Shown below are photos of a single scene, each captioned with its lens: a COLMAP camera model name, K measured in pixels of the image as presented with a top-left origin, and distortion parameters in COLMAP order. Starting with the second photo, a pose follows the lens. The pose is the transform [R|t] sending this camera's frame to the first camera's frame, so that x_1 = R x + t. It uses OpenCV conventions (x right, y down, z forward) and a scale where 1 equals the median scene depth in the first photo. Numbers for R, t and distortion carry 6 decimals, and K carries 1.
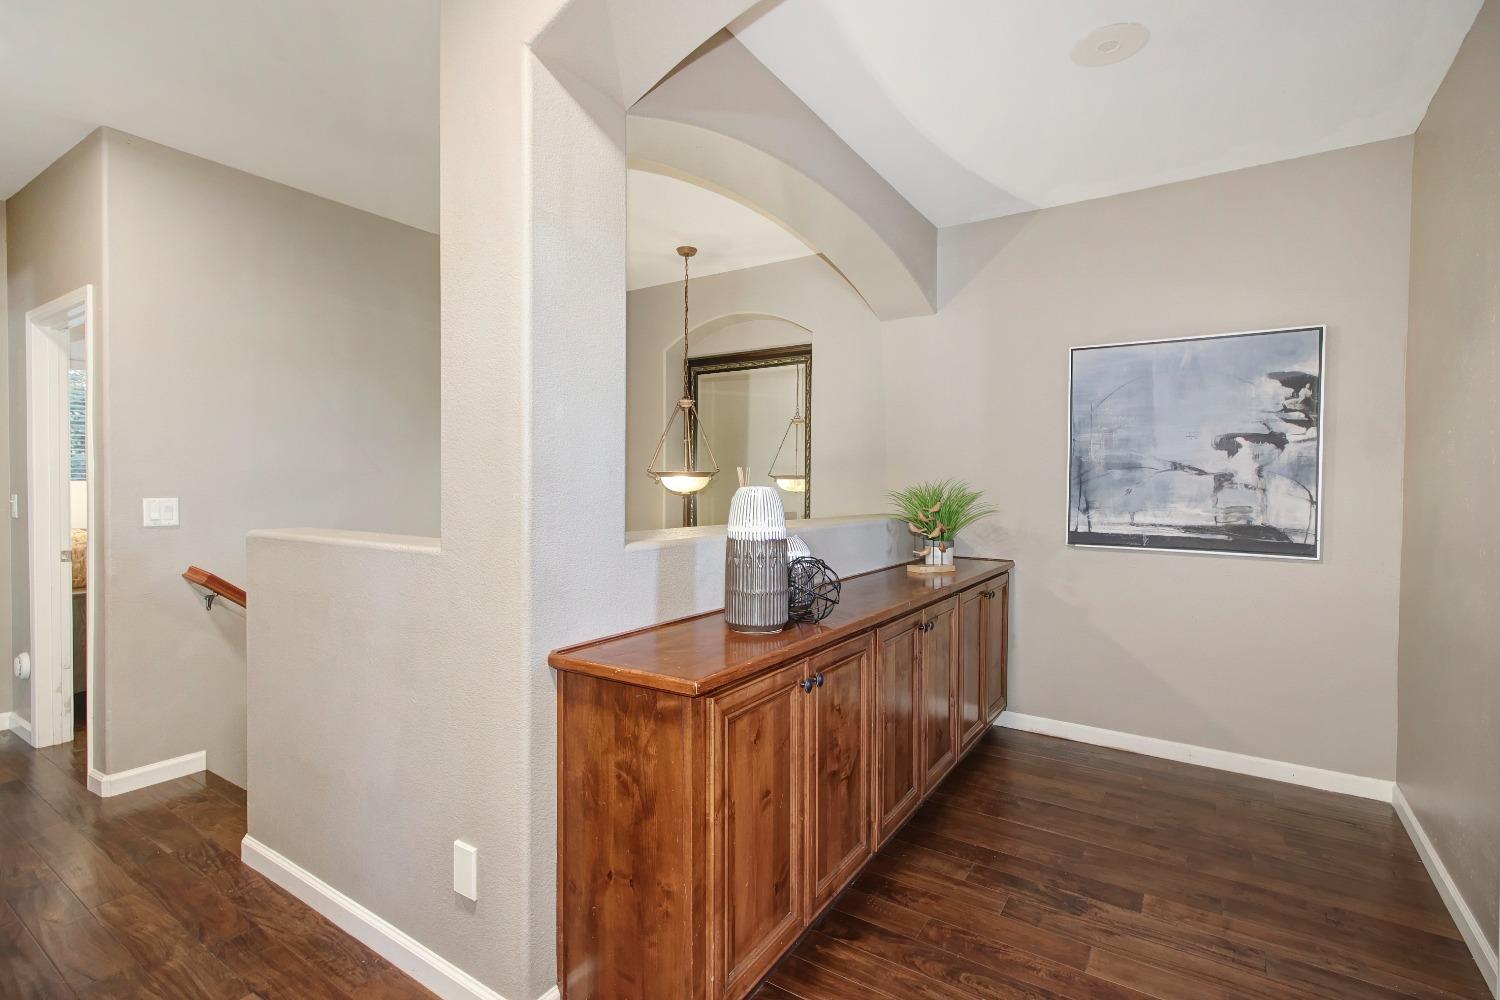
lens RADIAL K [[704.4, 0, 751.7], [0, 704.4, 498.0], [0, 0, 1]] dist [0.002420, -0.000822]
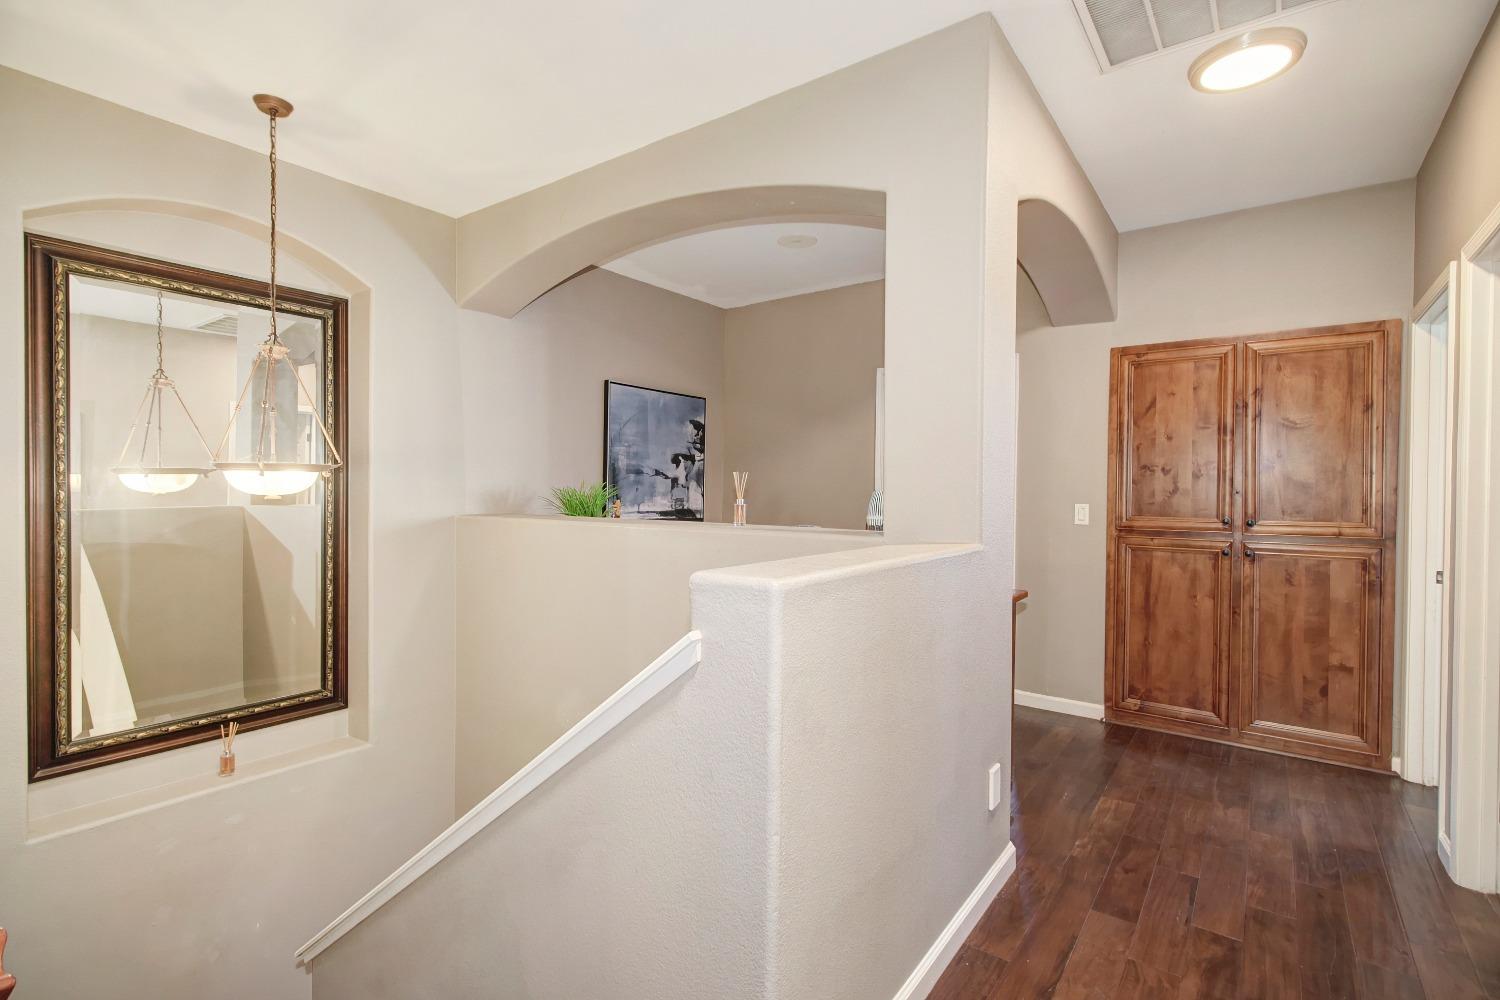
lens RADIAL K [[704.4, 0, 750.5], [0, 704.4, 494.9], [0, 0, 1]] dist [0.002420, -0.000822]
pose [[0.064926, -0.012581, 0.997811, -0.931071], [0.014706, 0.999824, 0.011650, -0.012406], [-0.997782, 0.013918, 0.065100, 0.718585]]
